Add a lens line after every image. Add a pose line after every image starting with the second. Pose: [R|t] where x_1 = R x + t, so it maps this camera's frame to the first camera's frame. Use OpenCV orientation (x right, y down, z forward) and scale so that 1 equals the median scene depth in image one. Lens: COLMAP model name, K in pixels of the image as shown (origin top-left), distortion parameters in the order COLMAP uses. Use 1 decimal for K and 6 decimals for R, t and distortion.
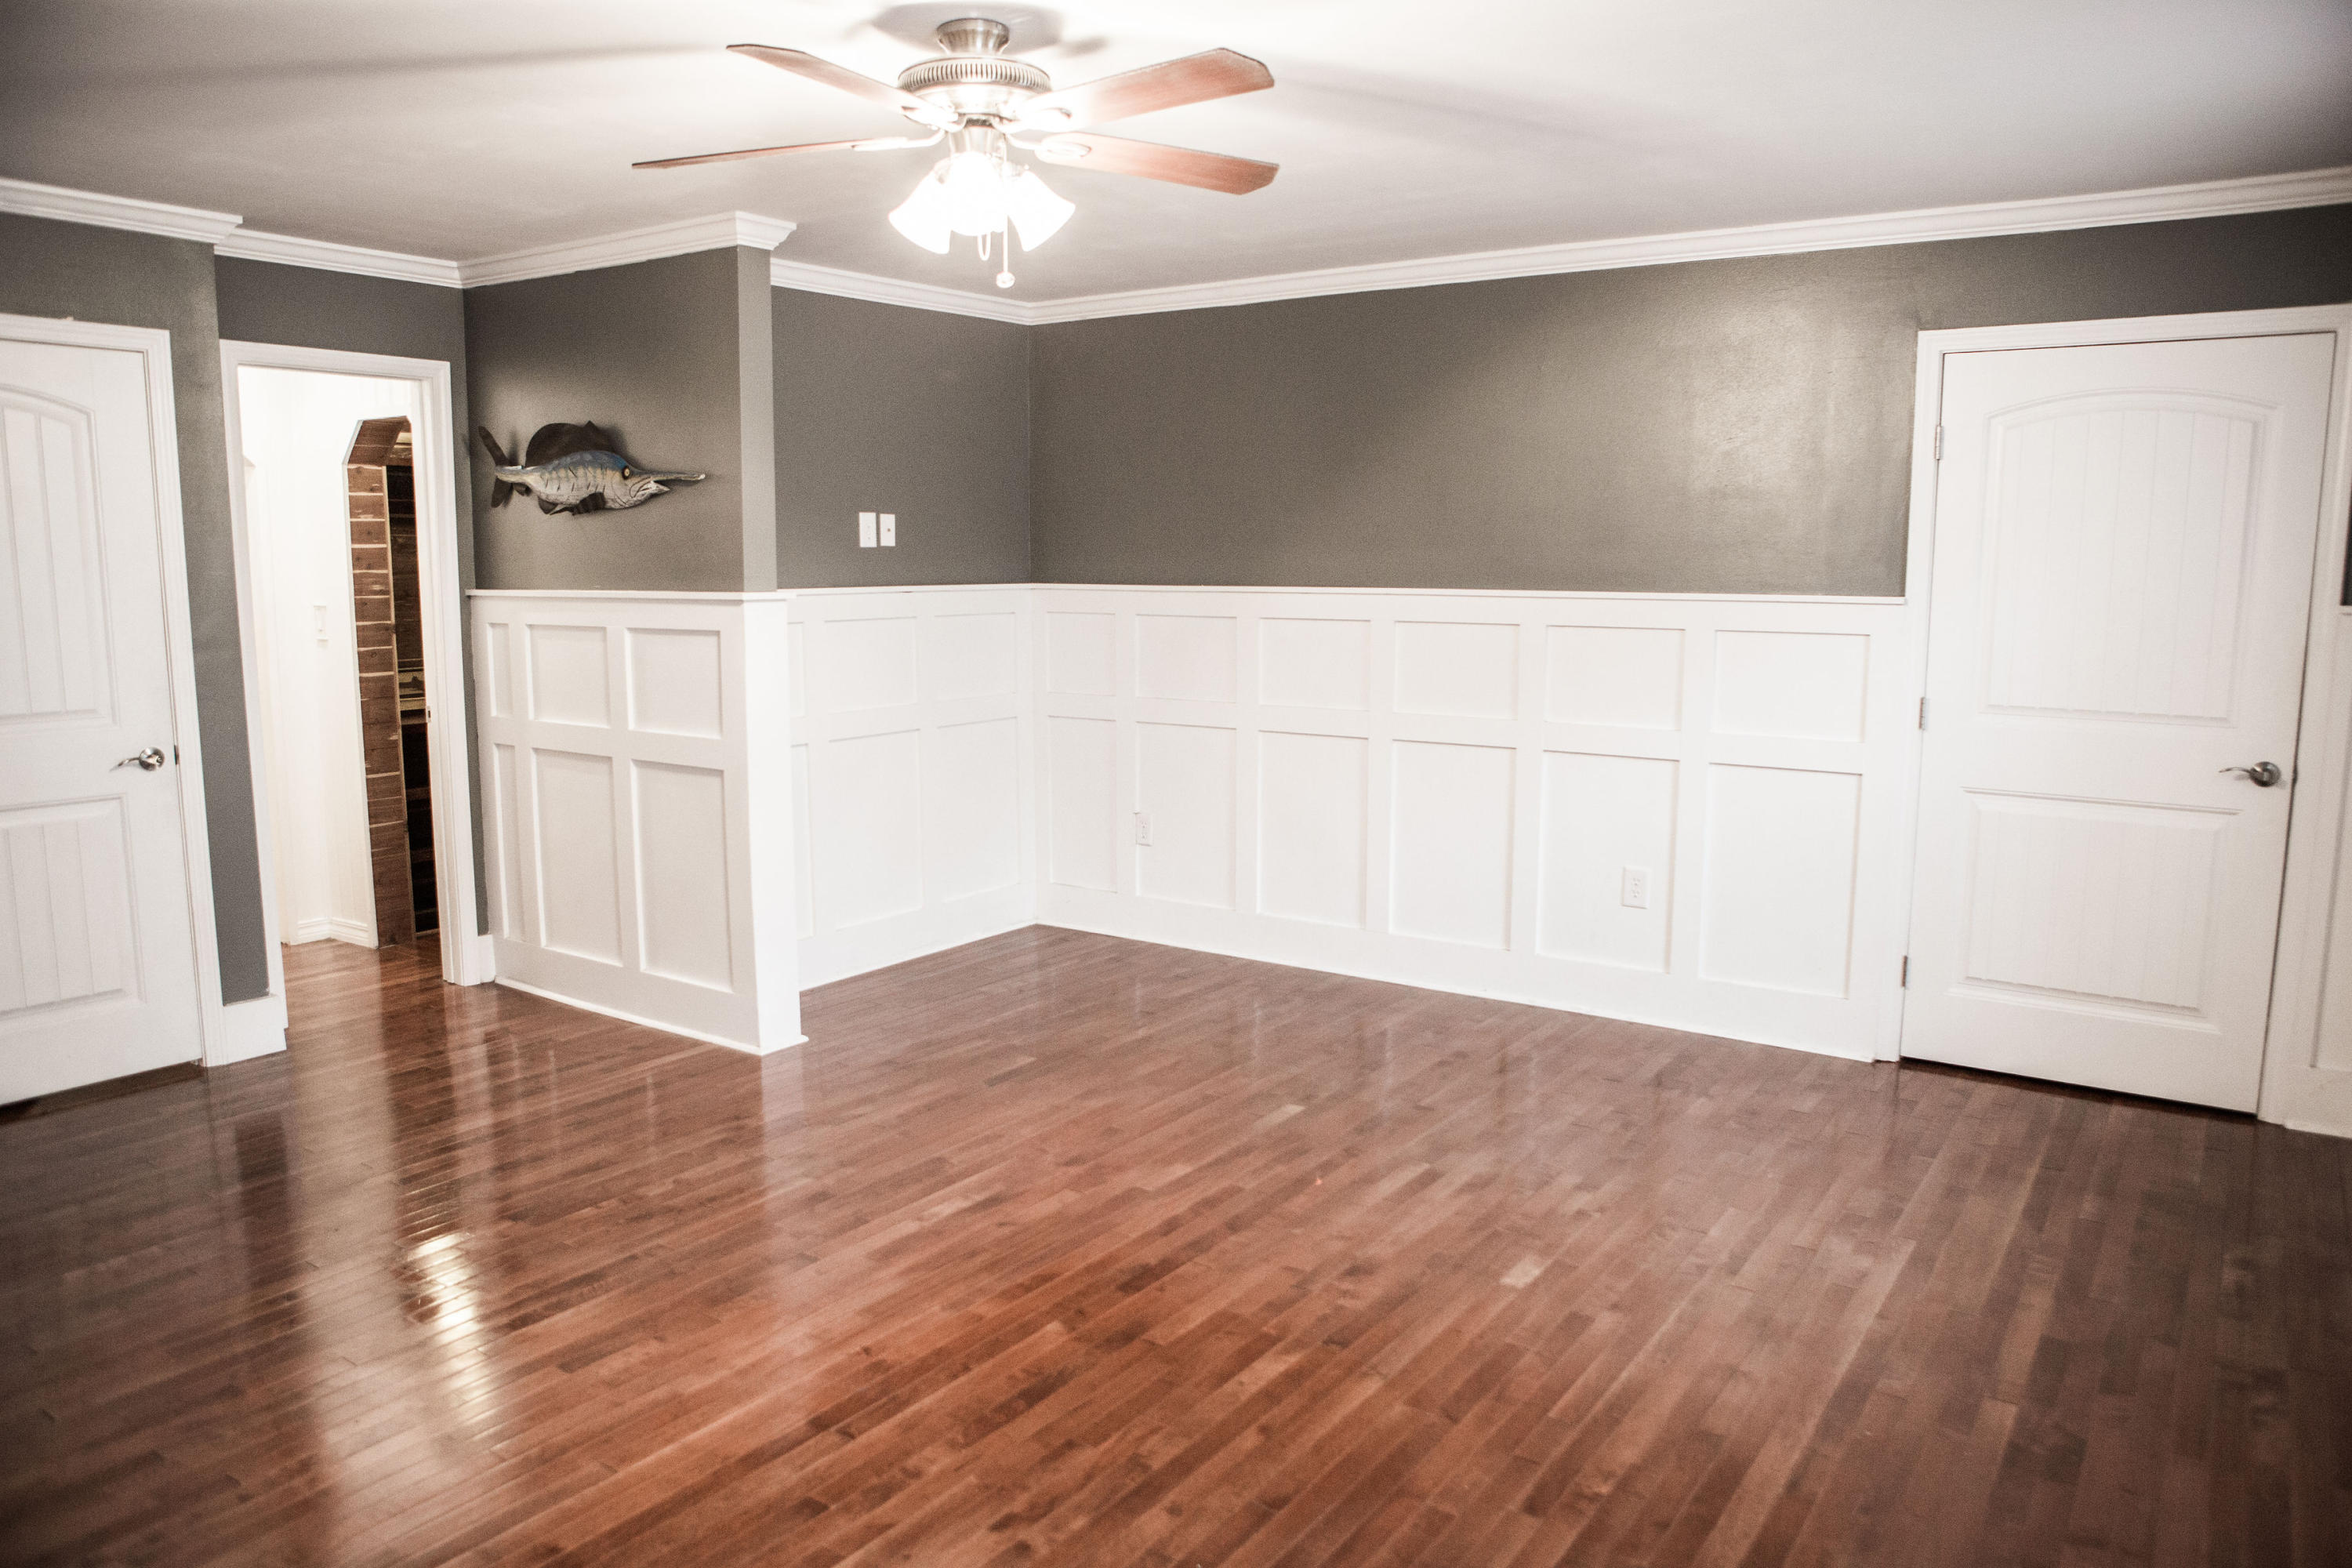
lens RADIAL K [[1567.4, 0, 1077.9], [0, 1567.4, 836.7], [0, 0, 1]] dist [-0.108003, 0.000735]
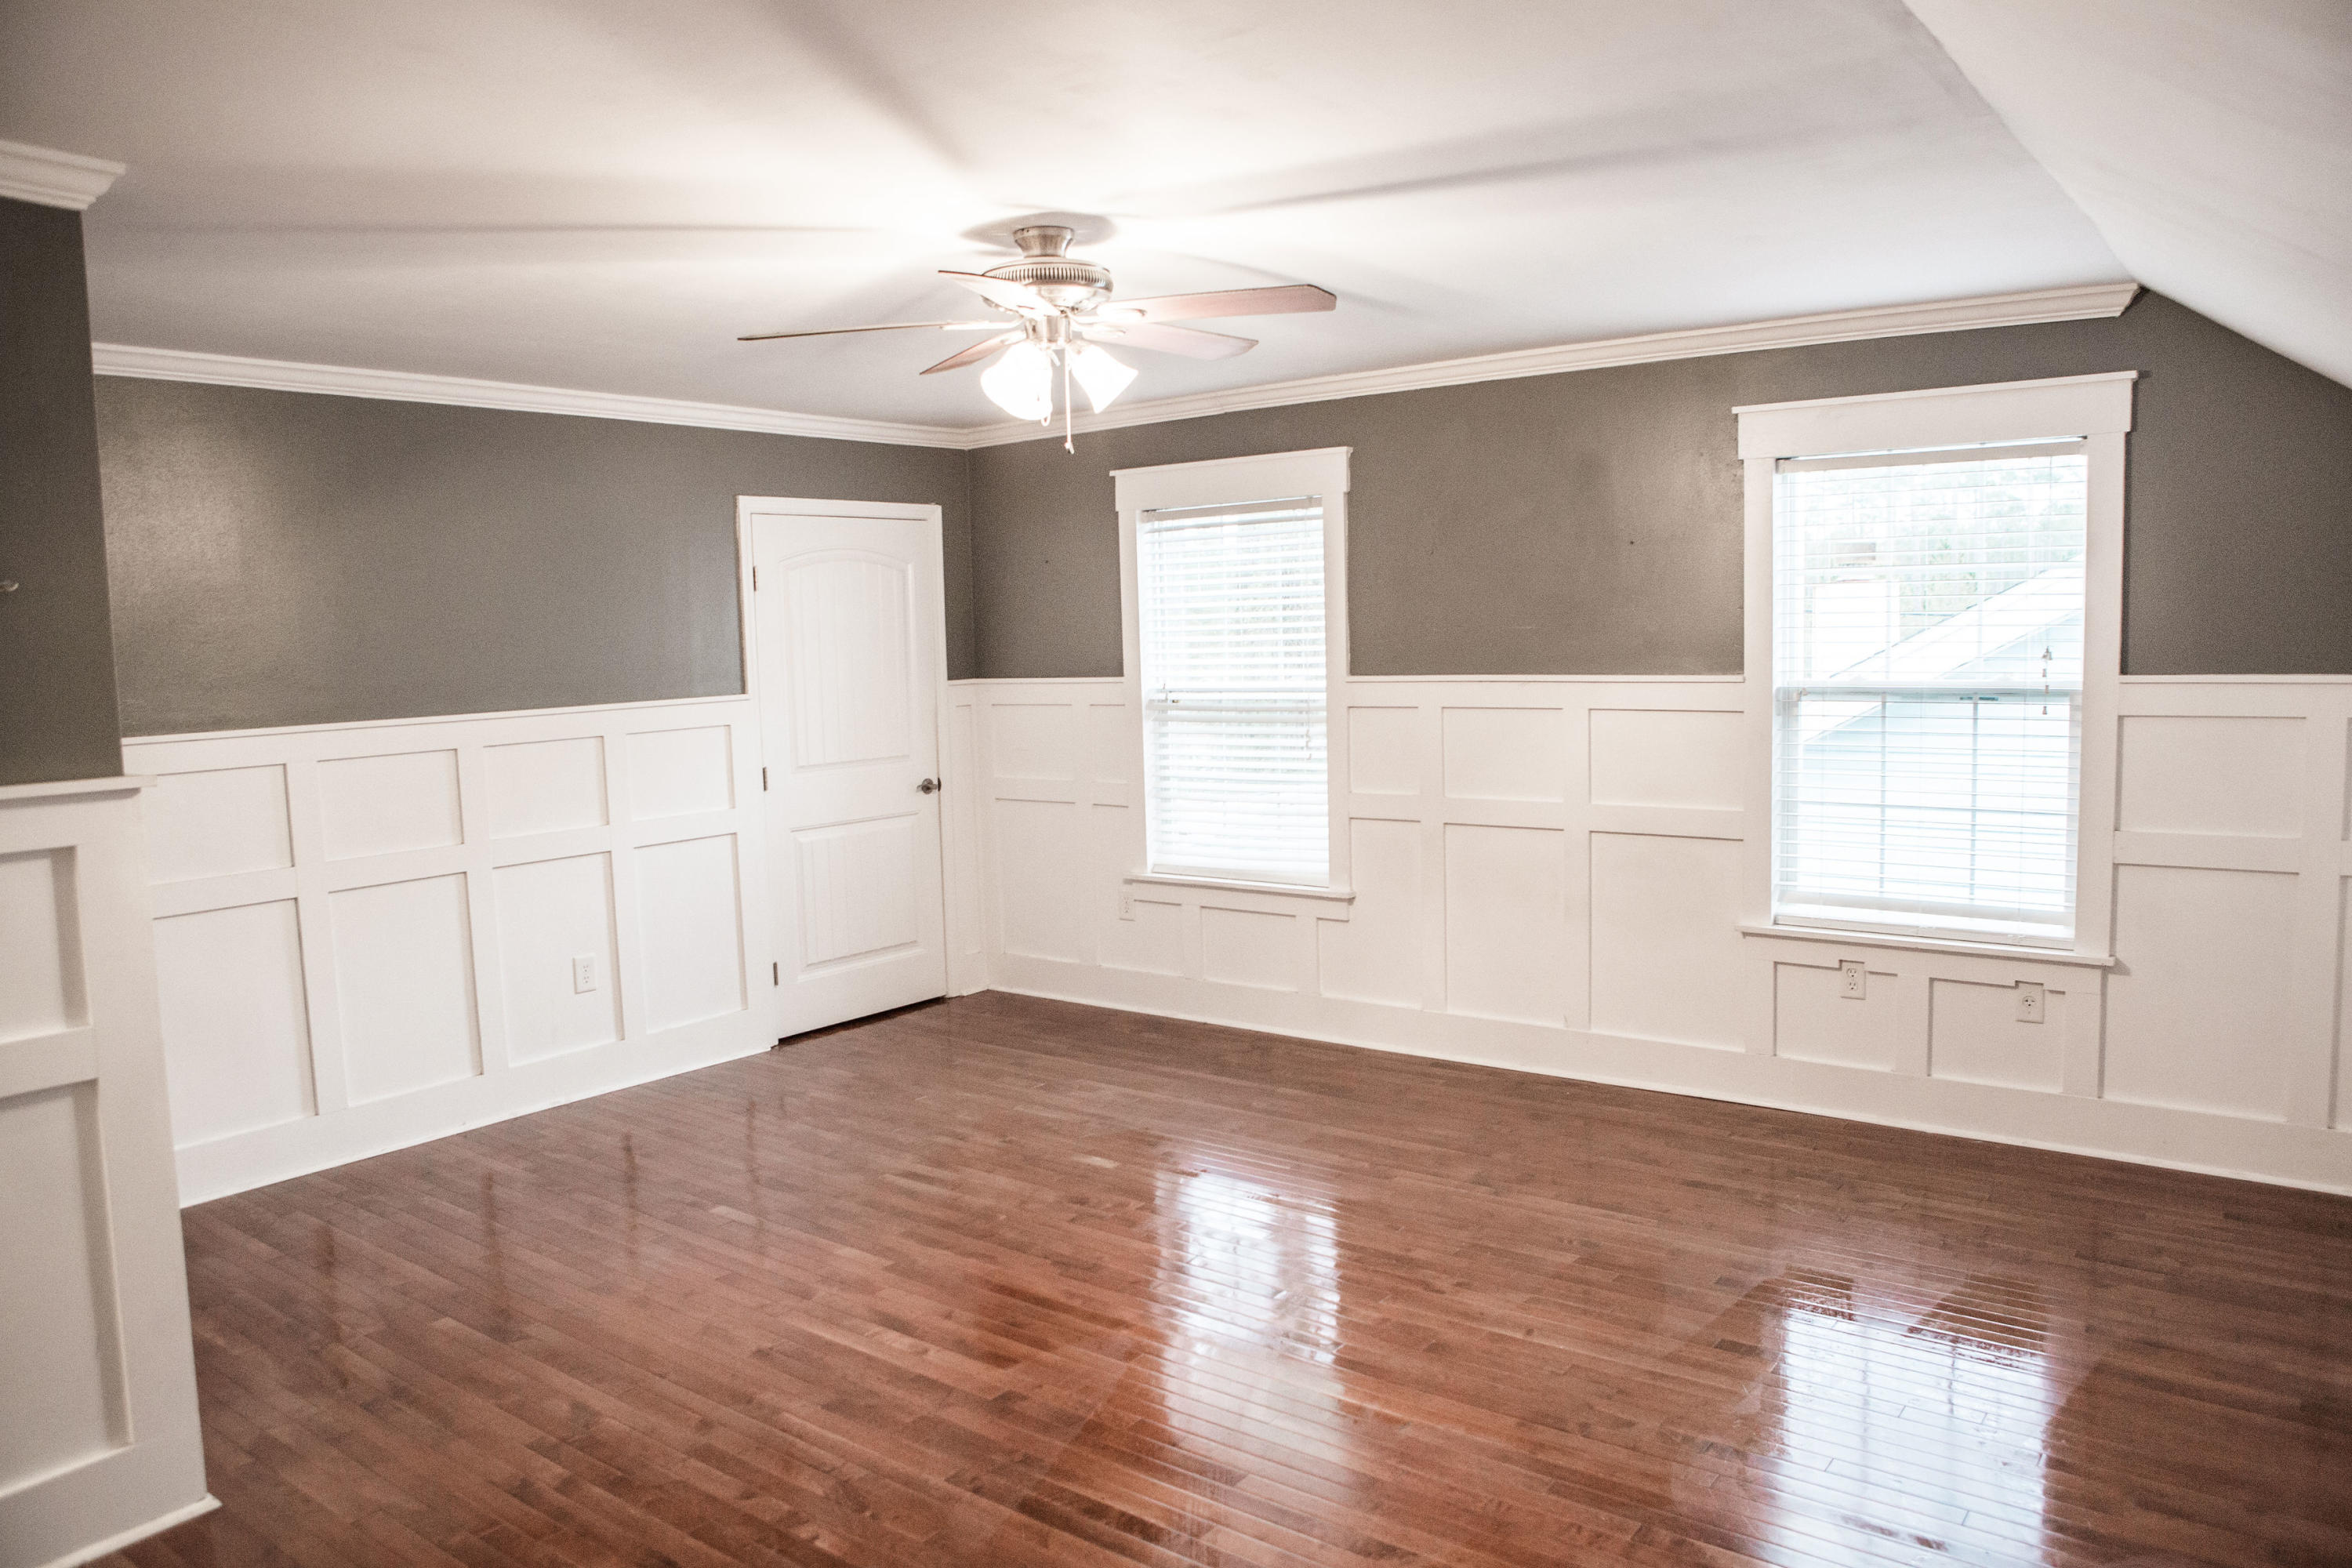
lens RADIAL K [[1660.5, 0, 1182.9], [0, 1660.5, 788.9], [0, 0, 1]] dist [-0.115492, 0.122107]
pose [[0.006105, -0.095587, 0.995402, -1.034927], [0.197774, 0.975874, 0.092498, -0.156914], [-0.980229, 0.196300, 0.024862, 0.694352]]
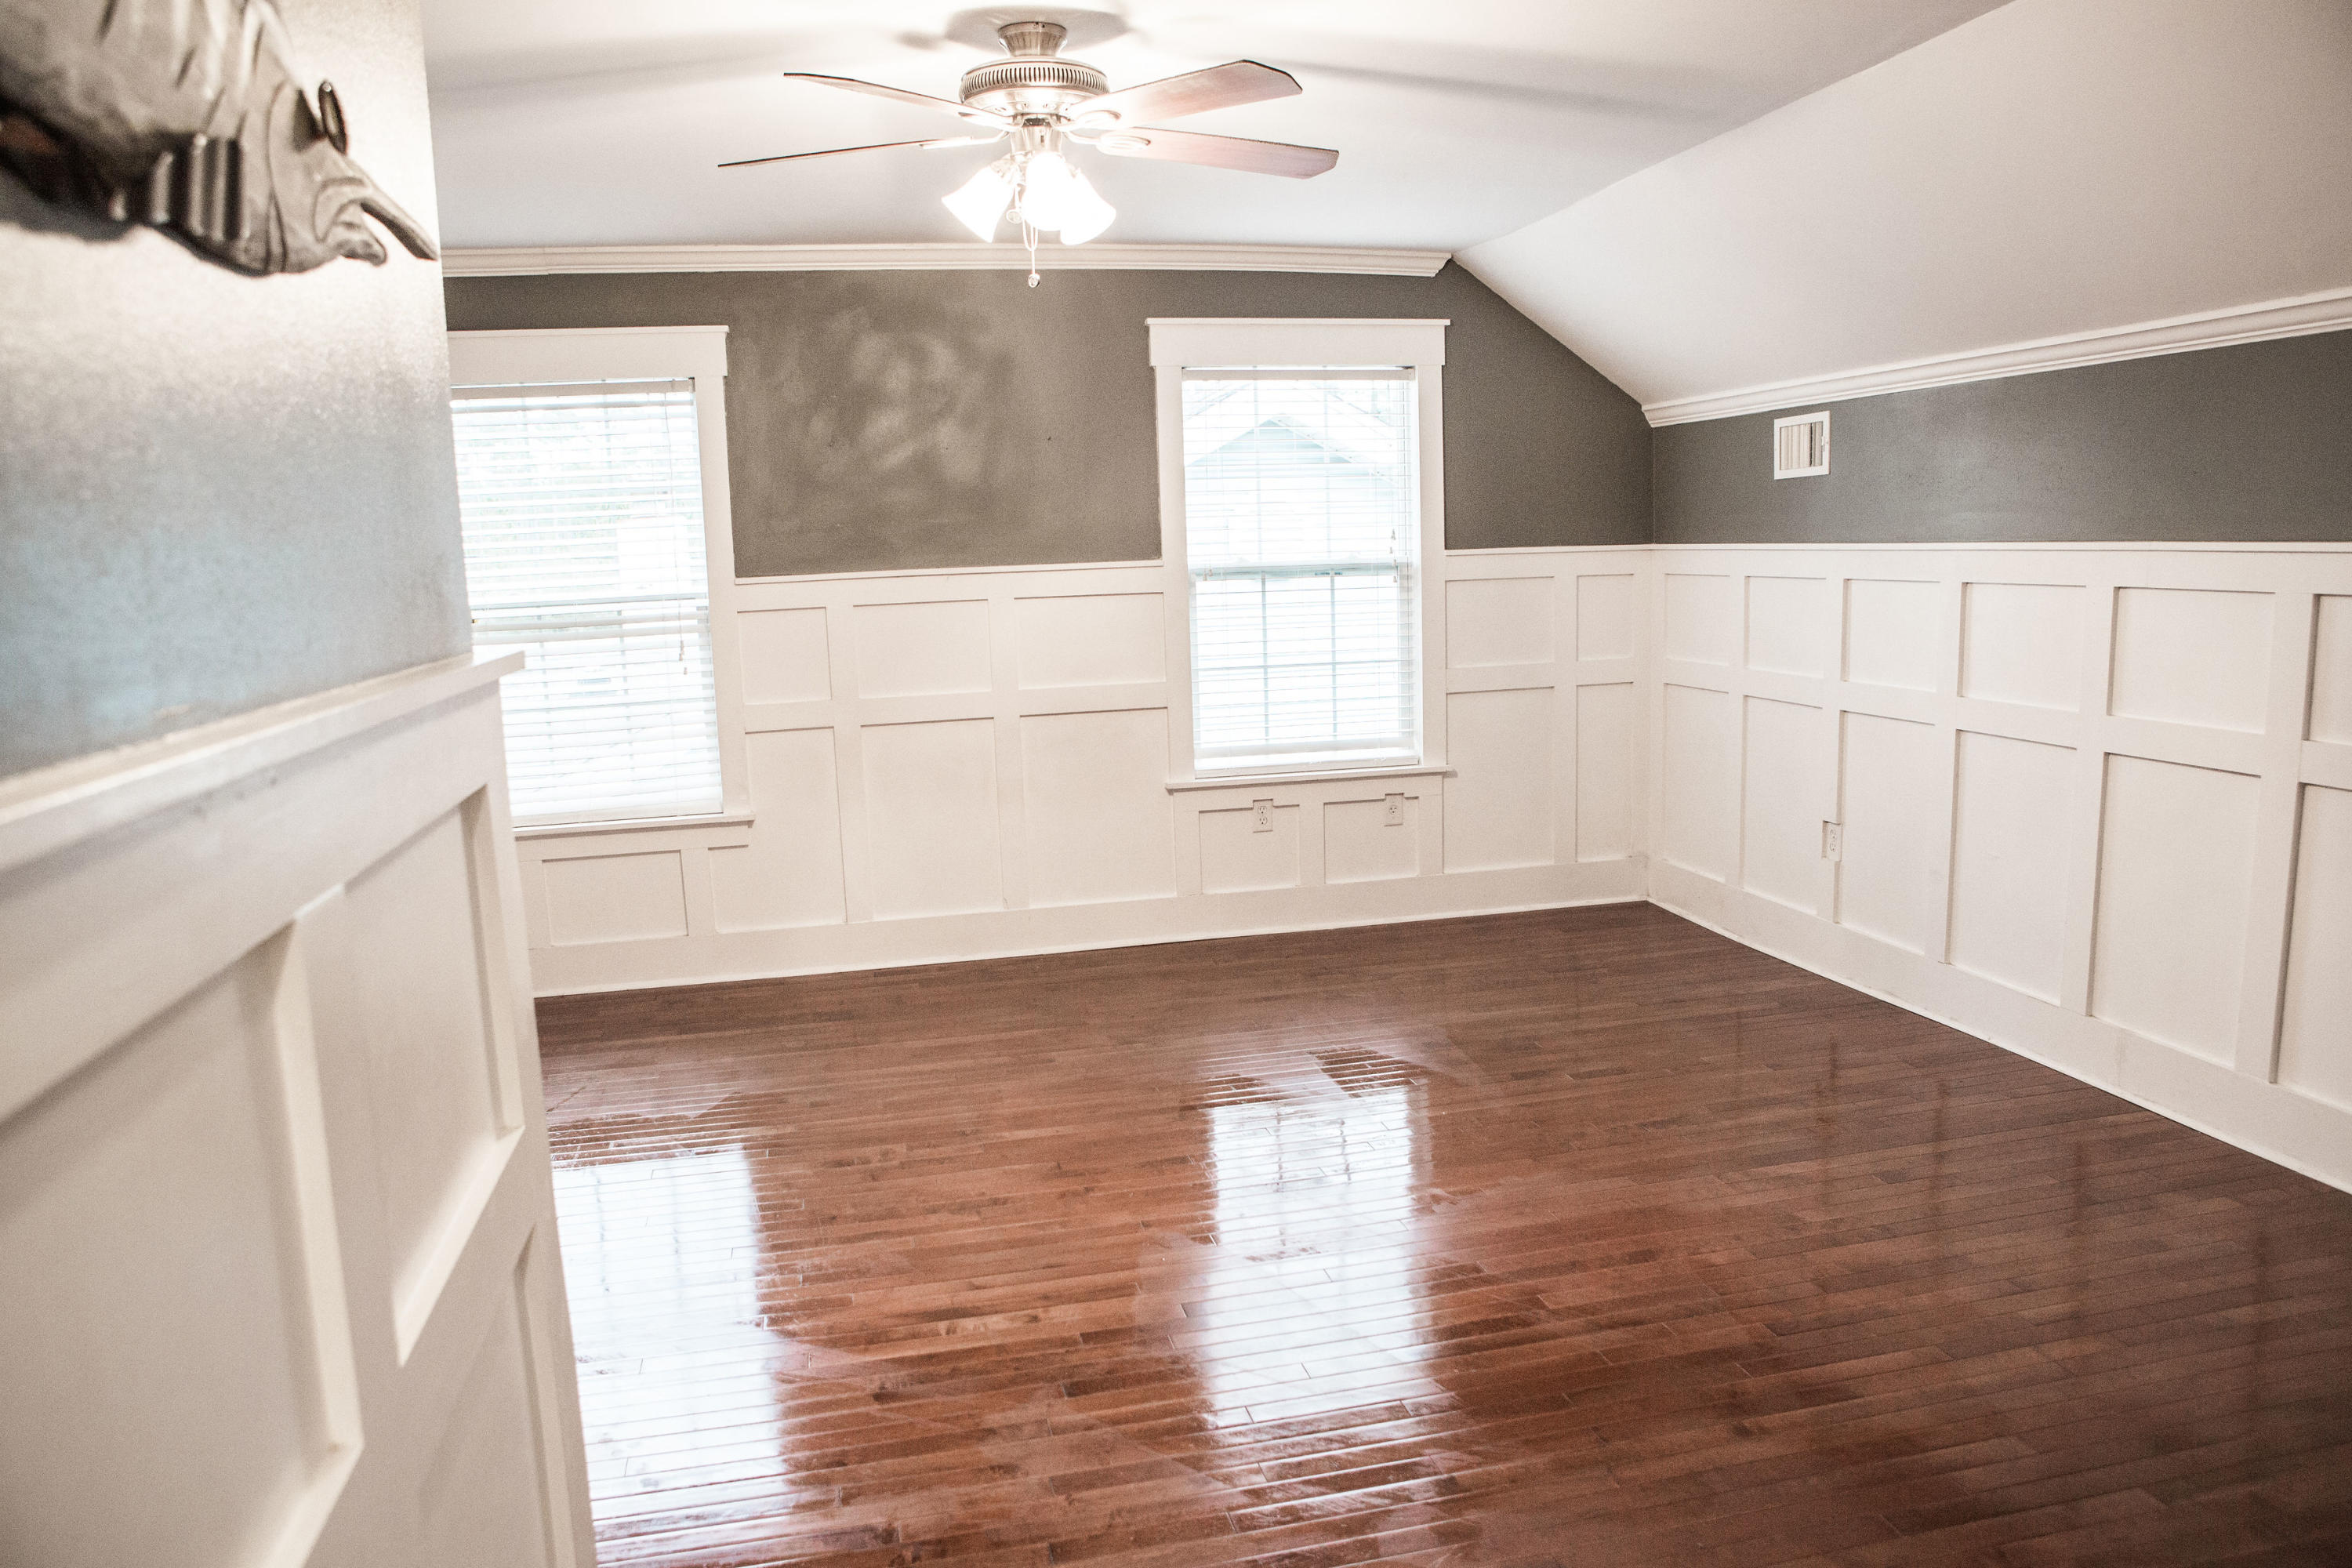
lens RADIAL K [[1660.5, 0, 1182.9], [0, 1660.5, 788.9], [0, 0, 1]] dist [-0.115492, 0.122107]
pose [[-0.771941, -0.067088, 0.632144, -0.672117], [0.144605, 0.949814, 0.277386, -0.252728], [-0.619028, 0.305537, -0.723499, 1.417720]]
